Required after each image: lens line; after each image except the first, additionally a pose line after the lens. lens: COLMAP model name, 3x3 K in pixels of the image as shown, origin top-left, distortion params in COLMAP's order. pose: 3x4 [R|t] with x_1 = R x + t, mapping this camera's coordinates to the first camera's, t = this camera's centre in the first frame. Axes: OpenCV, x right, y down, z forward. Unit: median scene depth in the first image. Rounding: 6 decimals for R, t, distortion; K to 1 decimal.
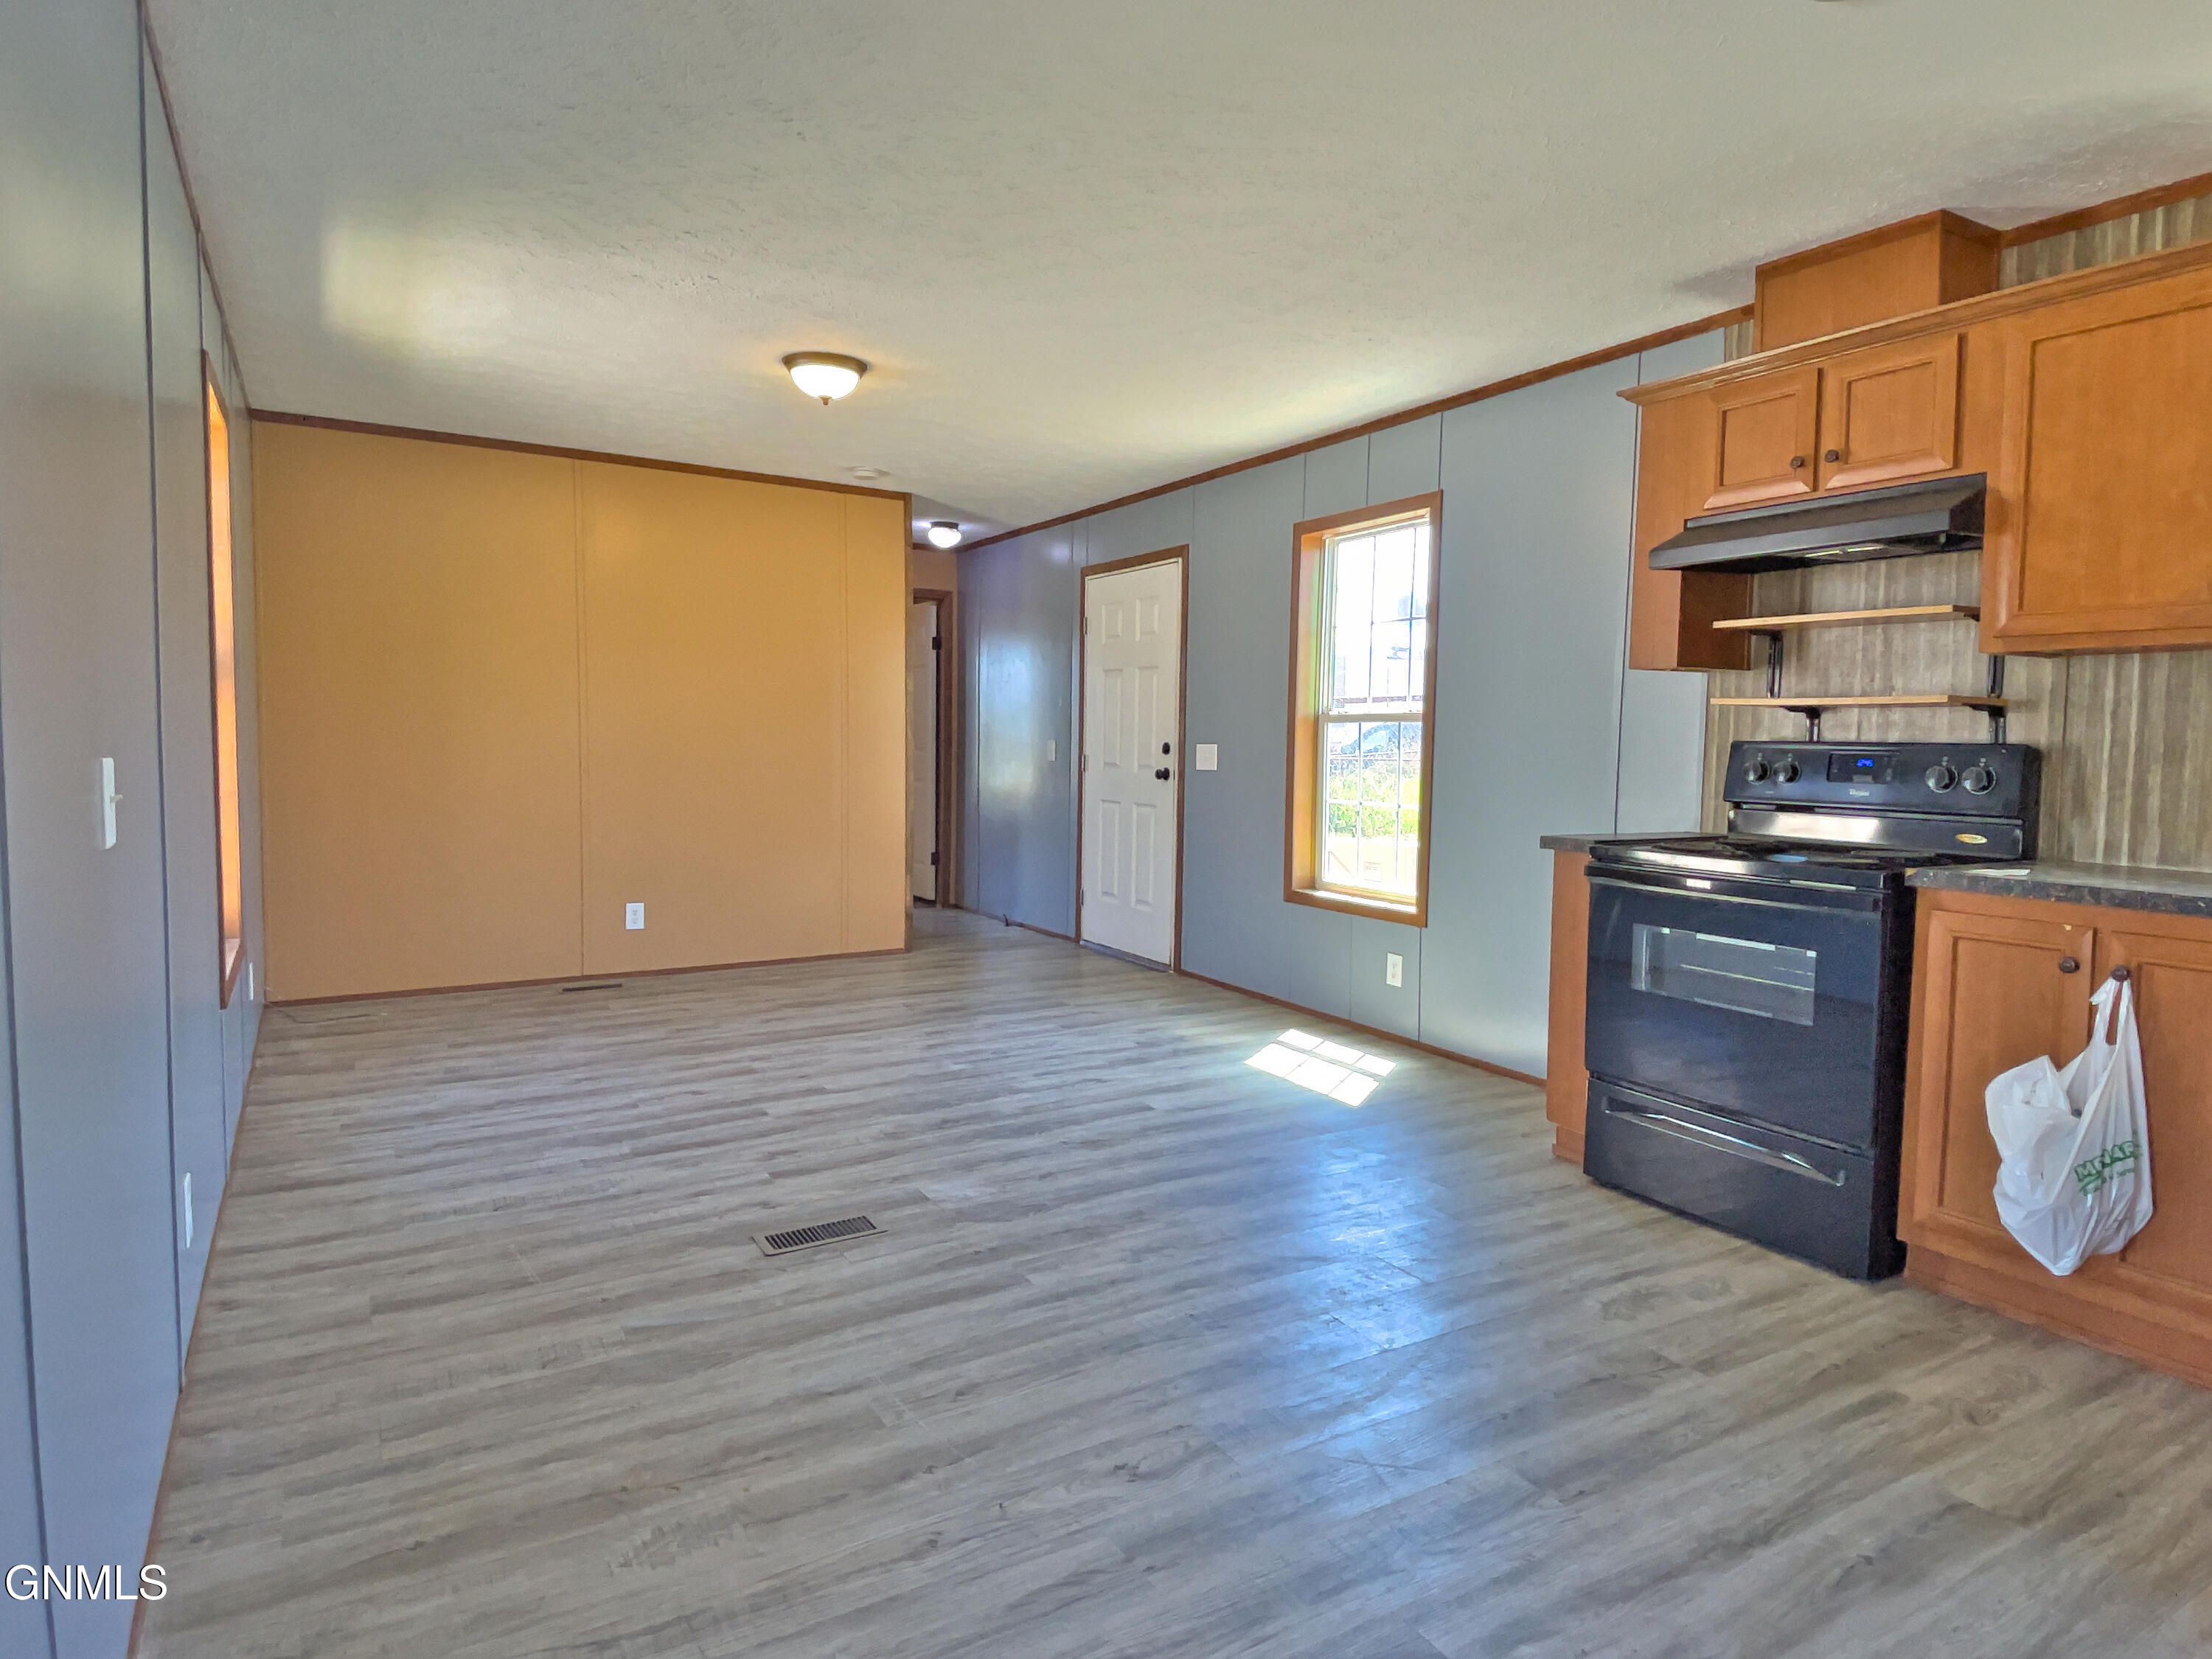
lens RADIAL K [[1264.9, 0, 1107.8], [0, 1264.9, 815.0], [0, 0, 1]] dist [0.106334, -0.109689]
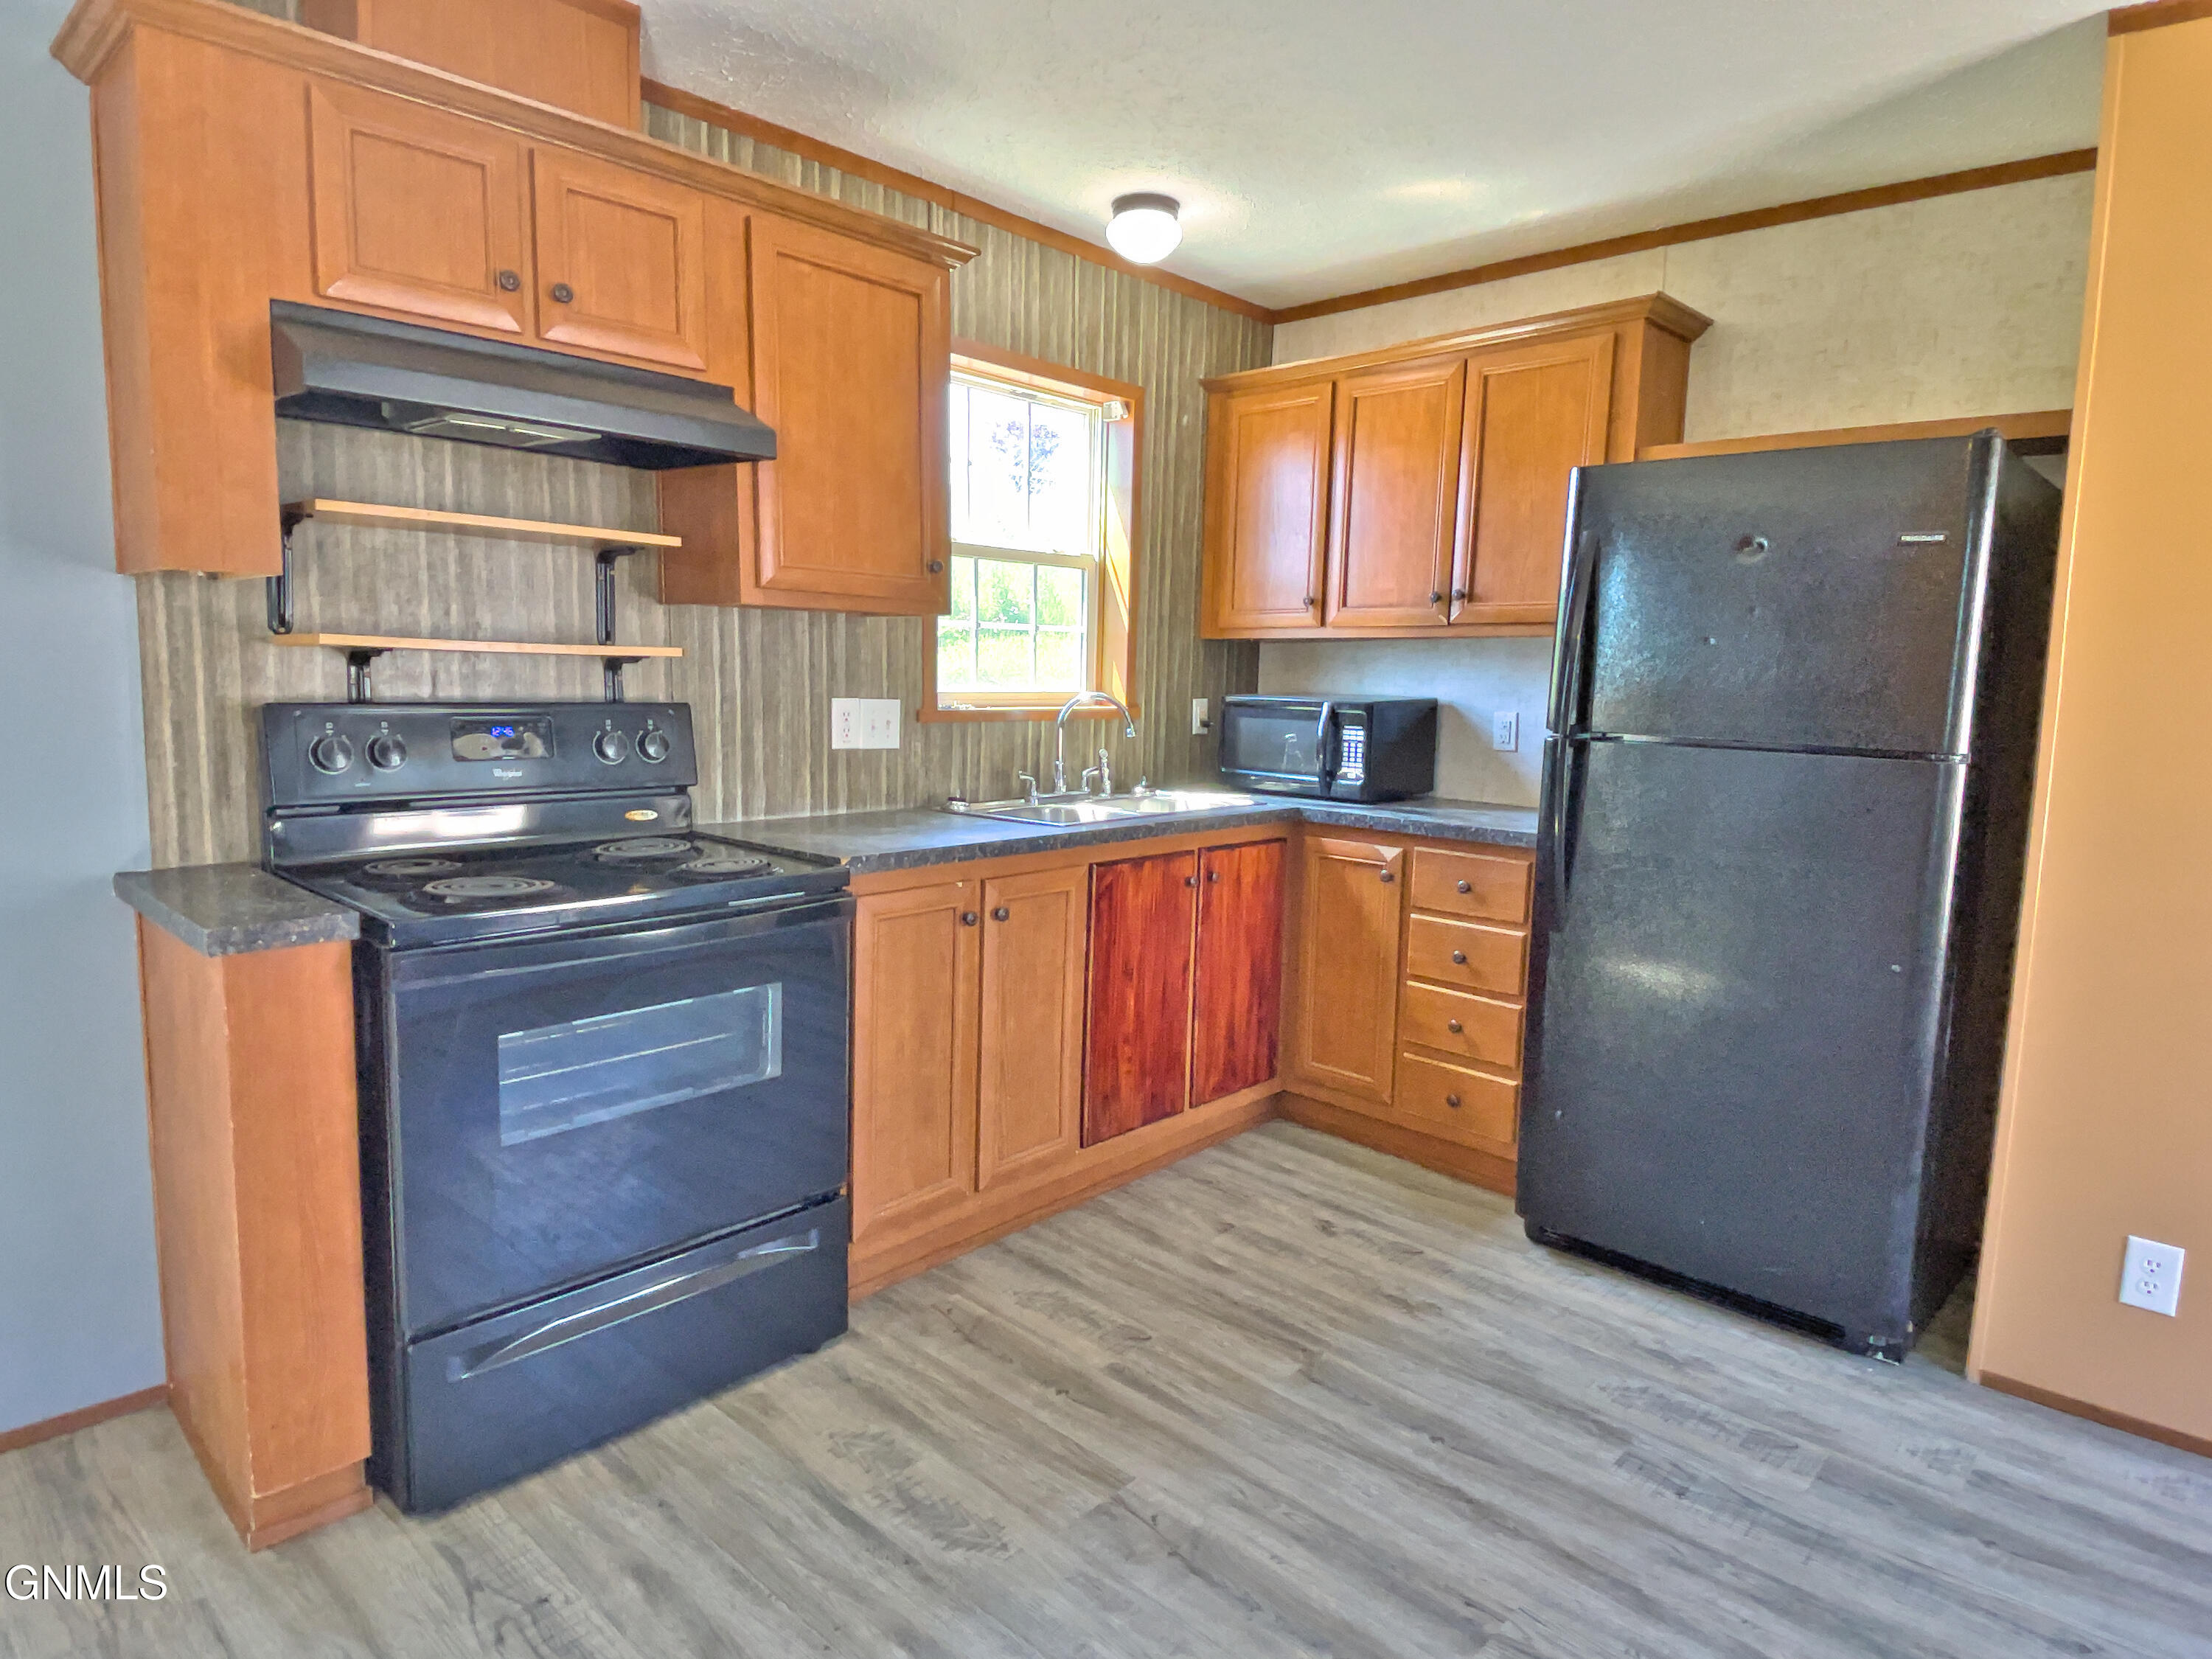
lens RADIAL K [[1264.9, 0, 1107.8], [0, 1264.9, 815.0], [0, 0, 1]] dist [0.106334, -0.109689]
pose [[-0.279782, -0.134147, 0.950645, -0.193857], [0.030463, 0.988451, 0.148447, -0.087025], [-0.959580, 0.070493, -0.272464, 0.838219]]
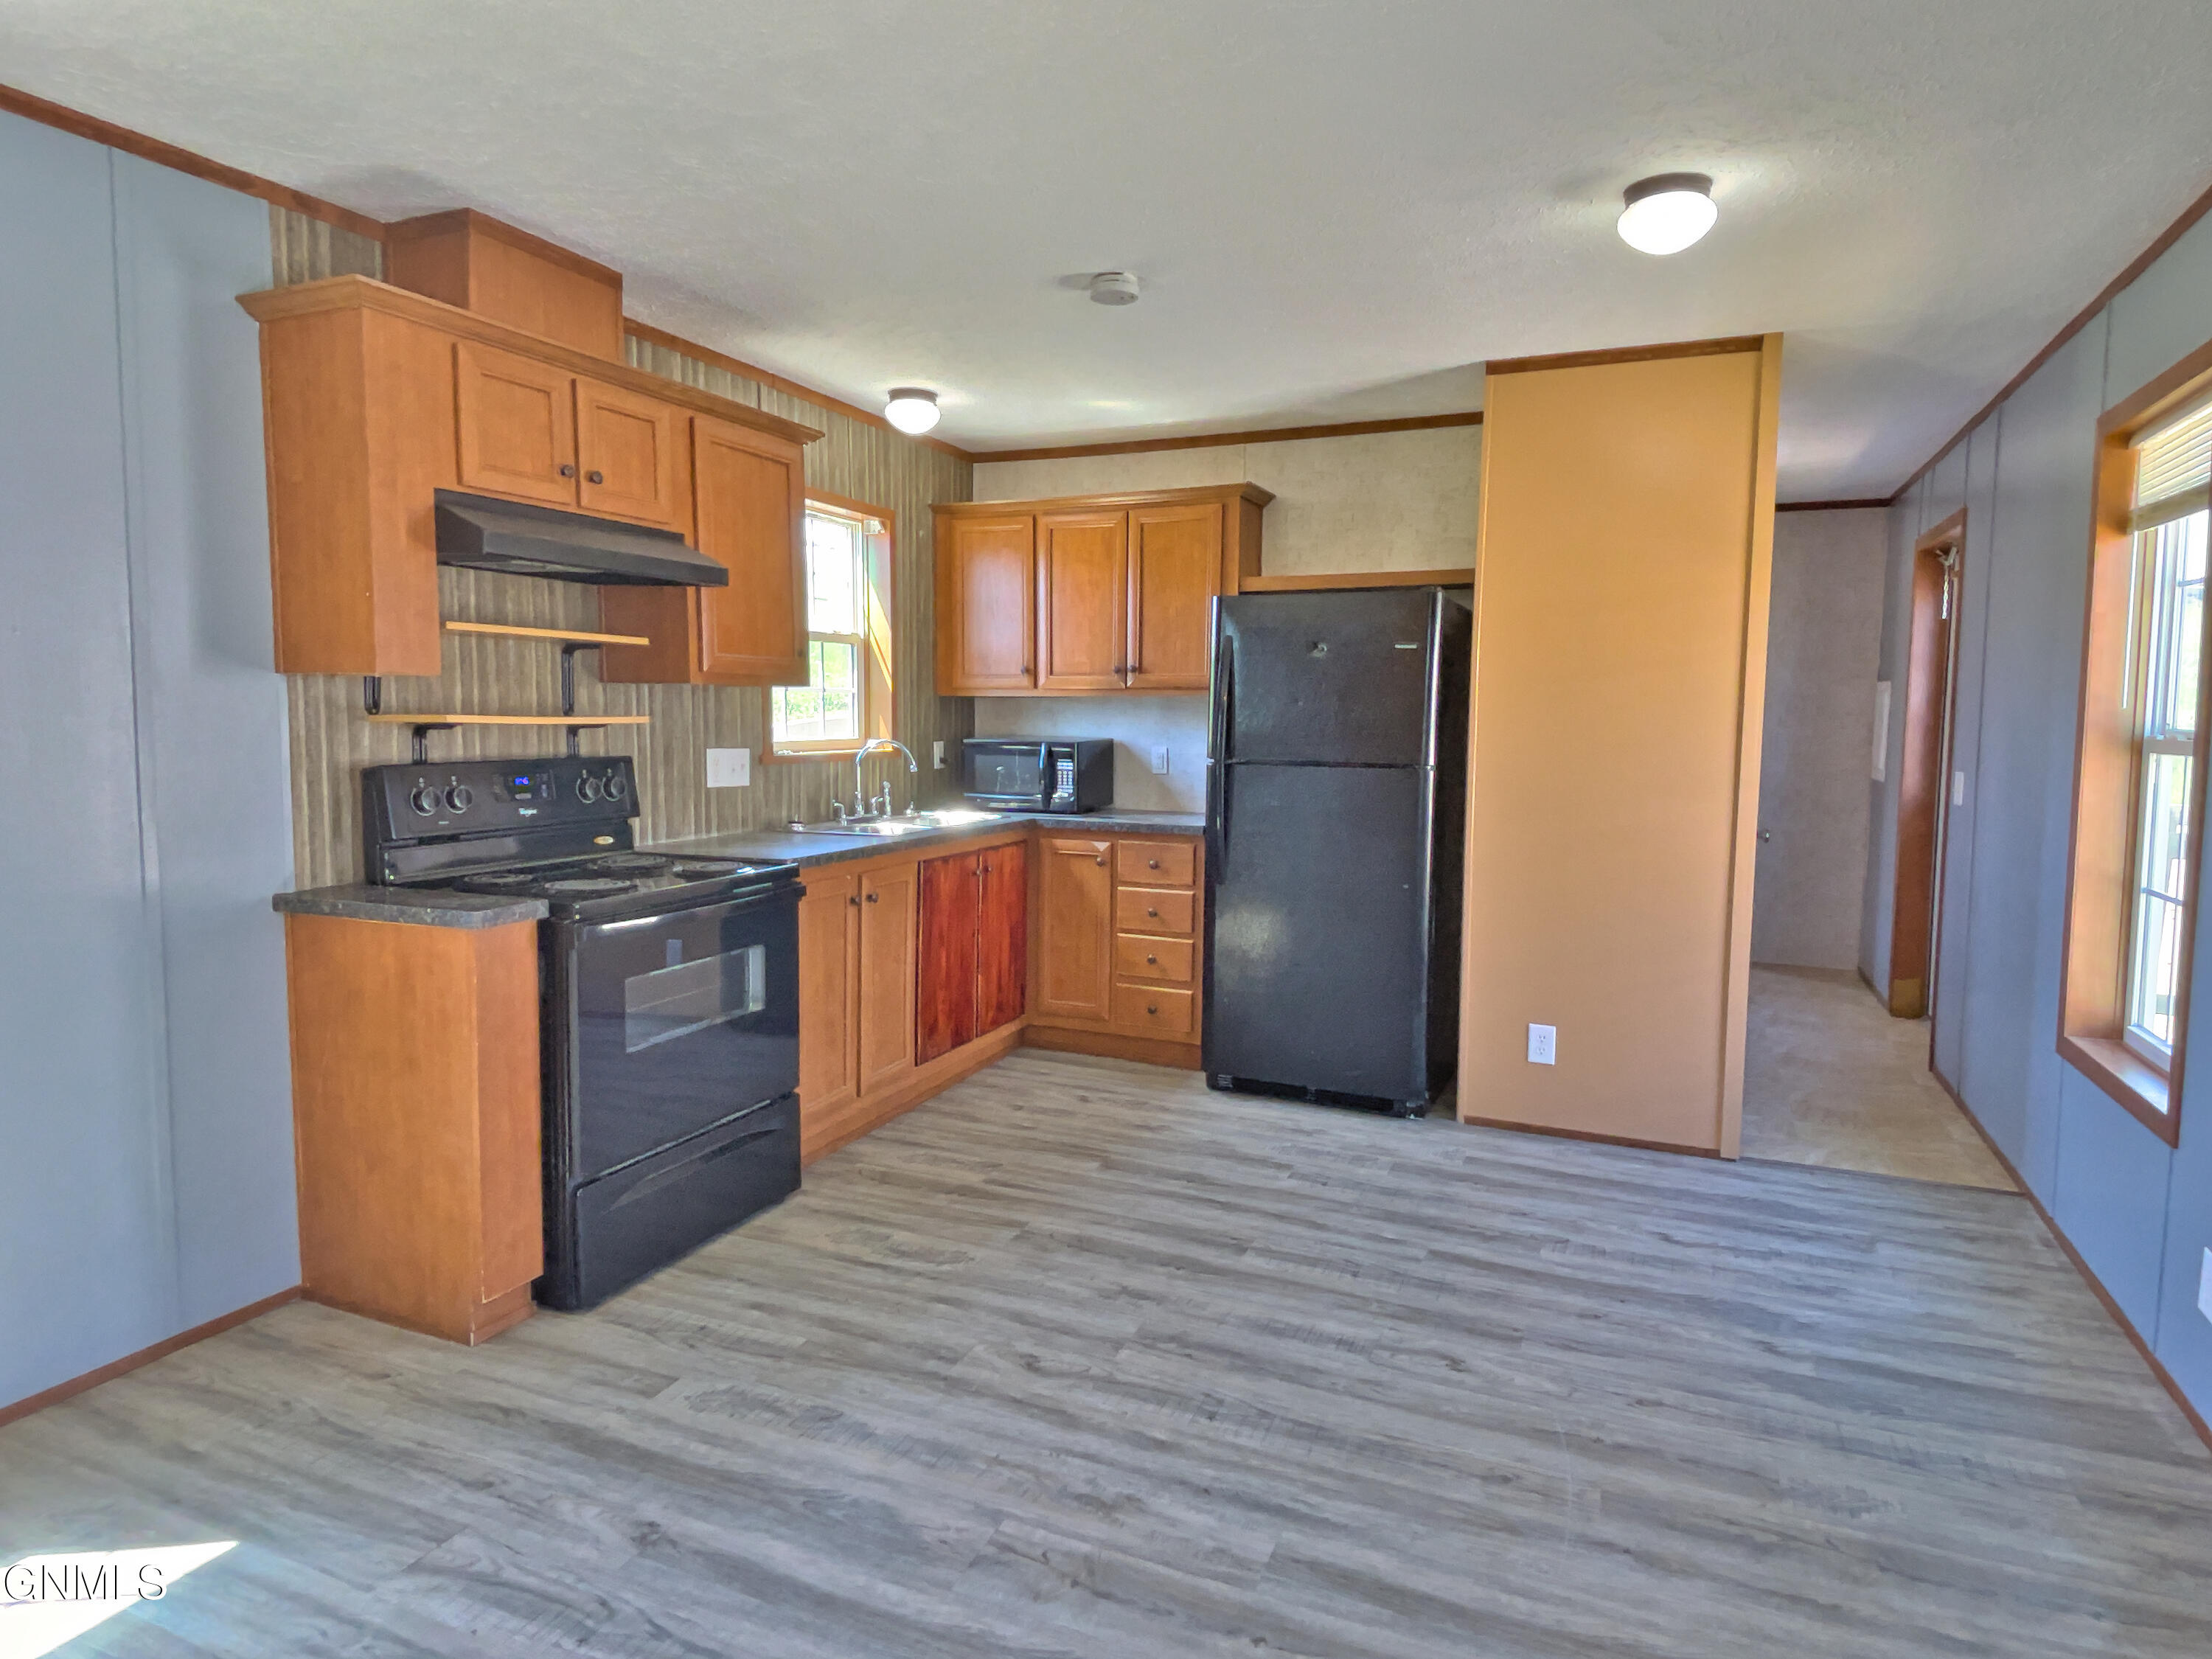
lens RADIAL K [[1264.9, 0, 1107.8], [0, 1264.9, 815.0], [0, 0, 1]] dist [0.106334, -0.109689]
pose [[-0.591566, -0.087246, 0.801523, -0.447286], [0.031710, 0.990841, 0.131258, -0.123646], [-0.805633, 0.103064, -0.583381, 1.163377]]
